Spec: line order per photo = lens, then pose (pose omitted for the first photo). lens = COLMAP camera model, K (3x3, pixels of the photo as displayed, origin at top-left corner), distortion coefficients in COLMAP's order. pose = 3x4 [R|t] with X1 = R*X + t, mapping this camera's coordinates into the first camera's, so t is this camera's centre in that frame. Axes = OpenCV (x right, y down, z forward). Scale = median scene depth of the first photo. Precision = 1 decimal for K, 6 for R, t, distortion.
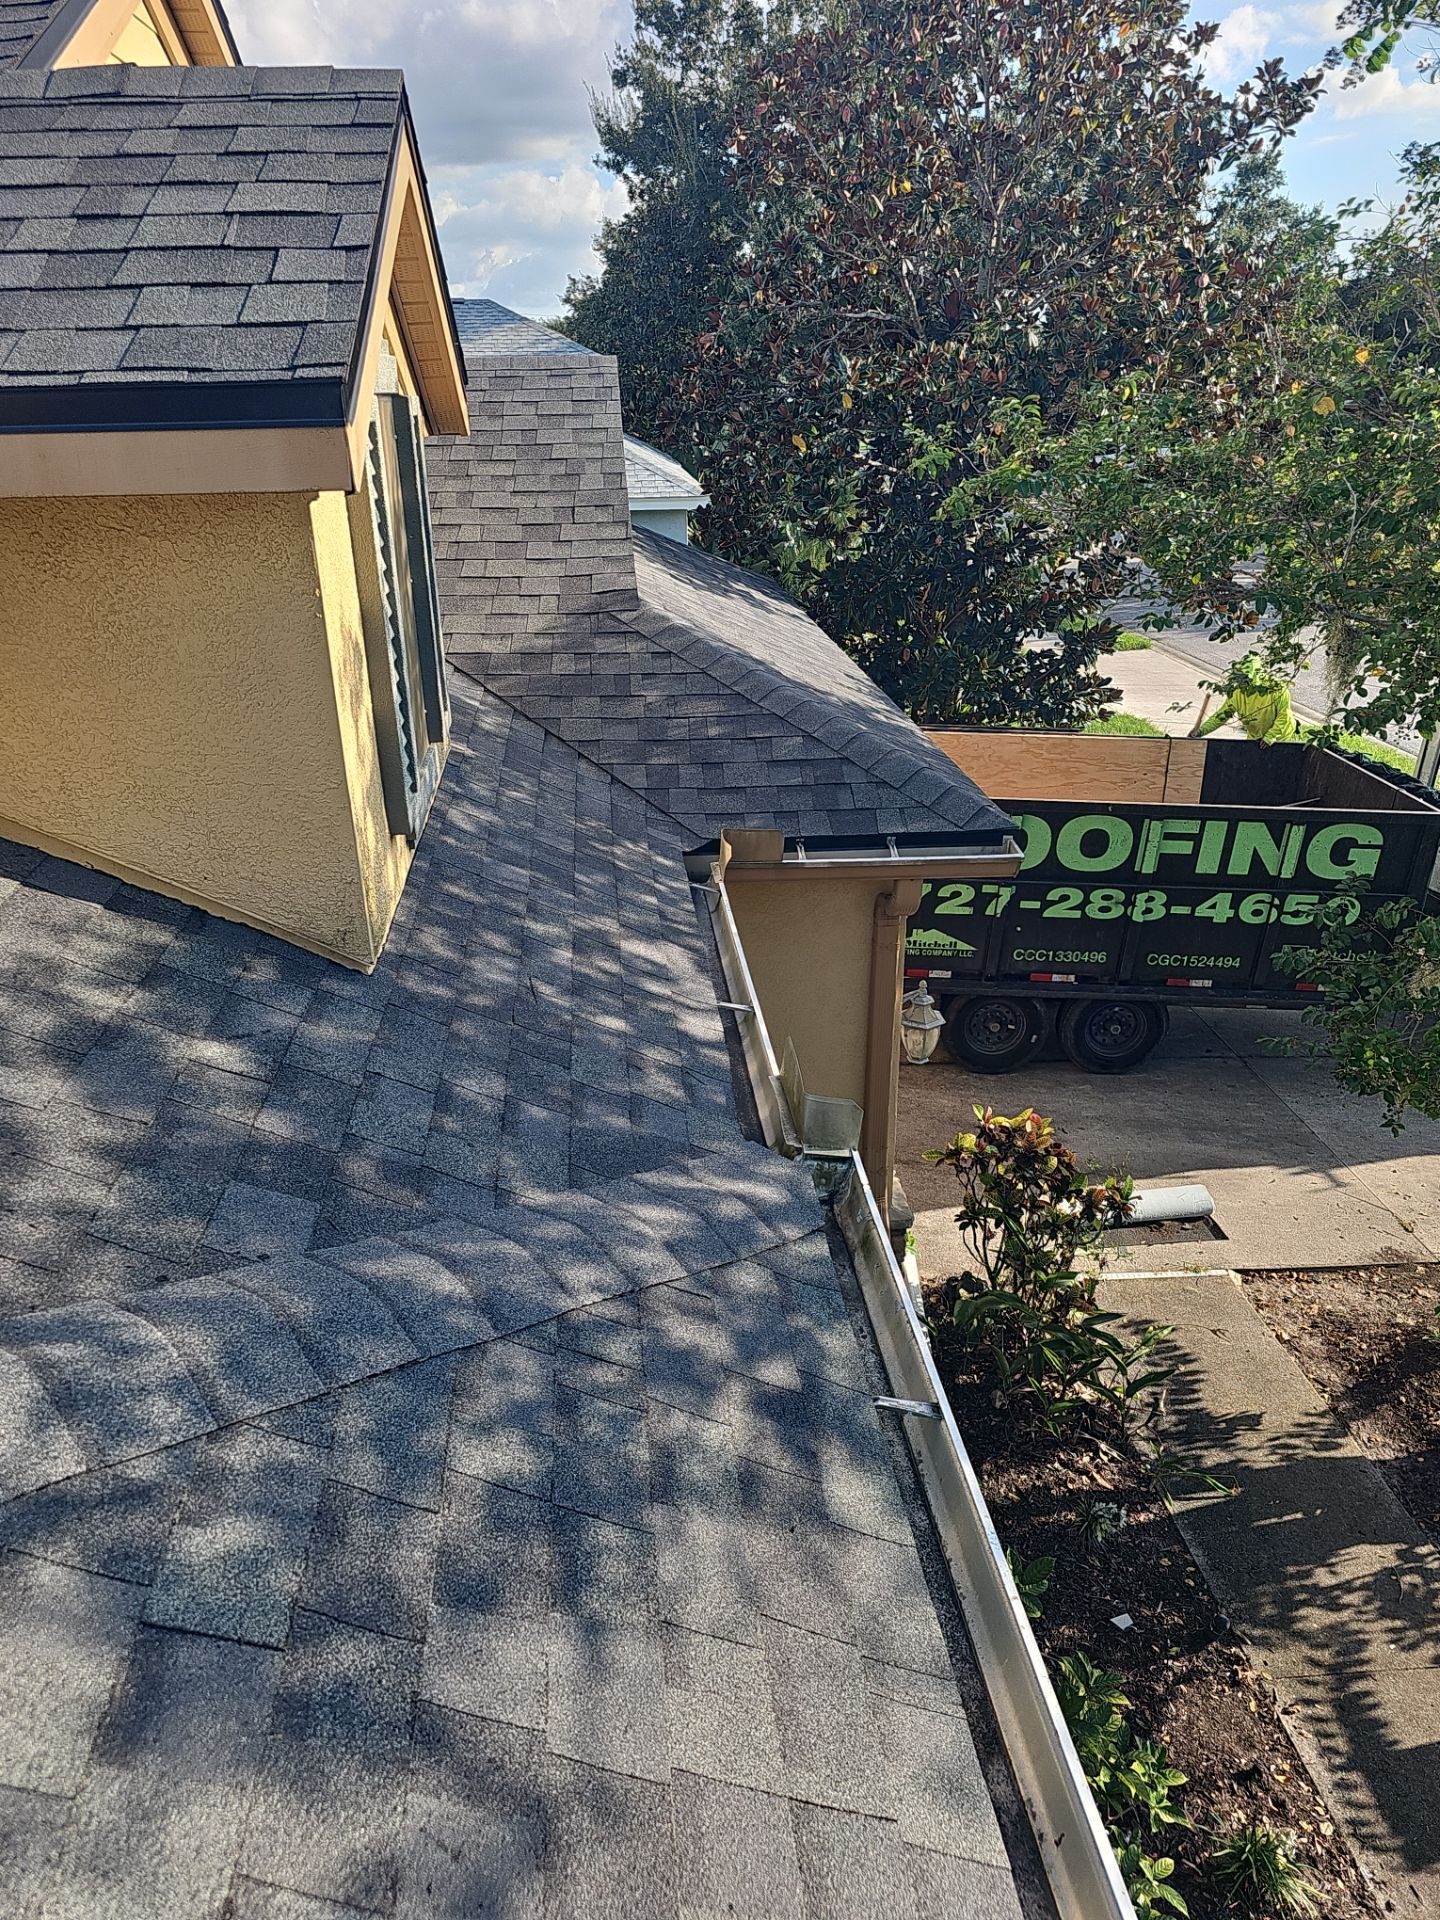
lens RADIAL K [[1247.0, 0, 647.3], [0, 1247.0, 957.5], [0, 0, 1]] dist [0.056850, -0.039883]
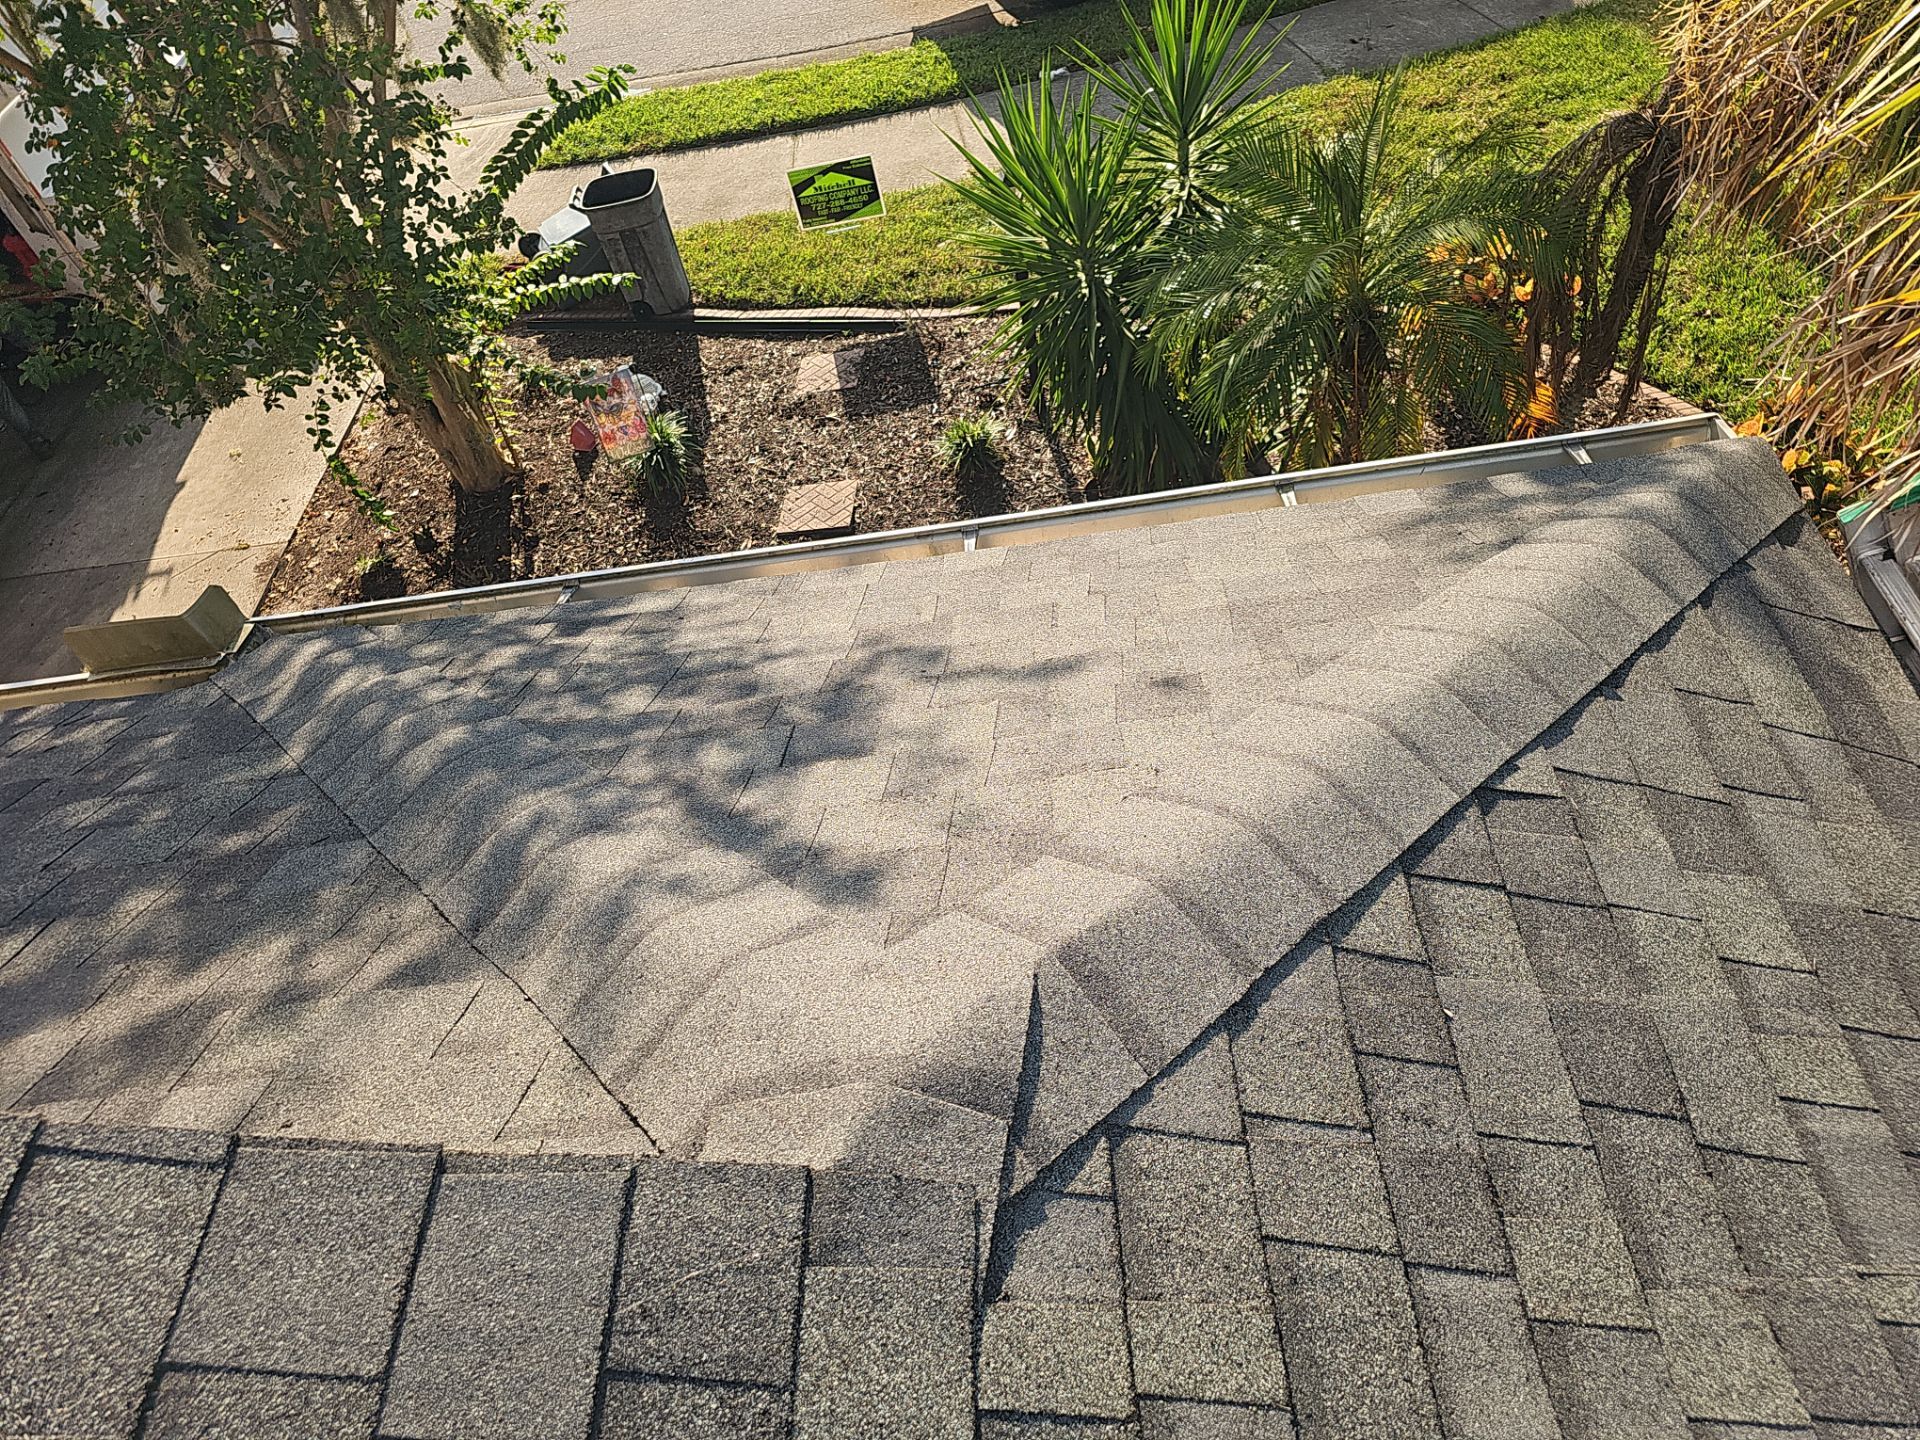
lens RADIAL K [[1247.0, 0, 960.0], [0, 1247.0, 720.0], [0, 0, 1]] dist [0.056850, -0.039883]
pose [[0.072972, -0.779708, 0.621877, -0.729367], [0.561062, 0.547608, 0.620753, -0.171999], [-0.824551, 0.303614, 0.477425, 0.066455]]
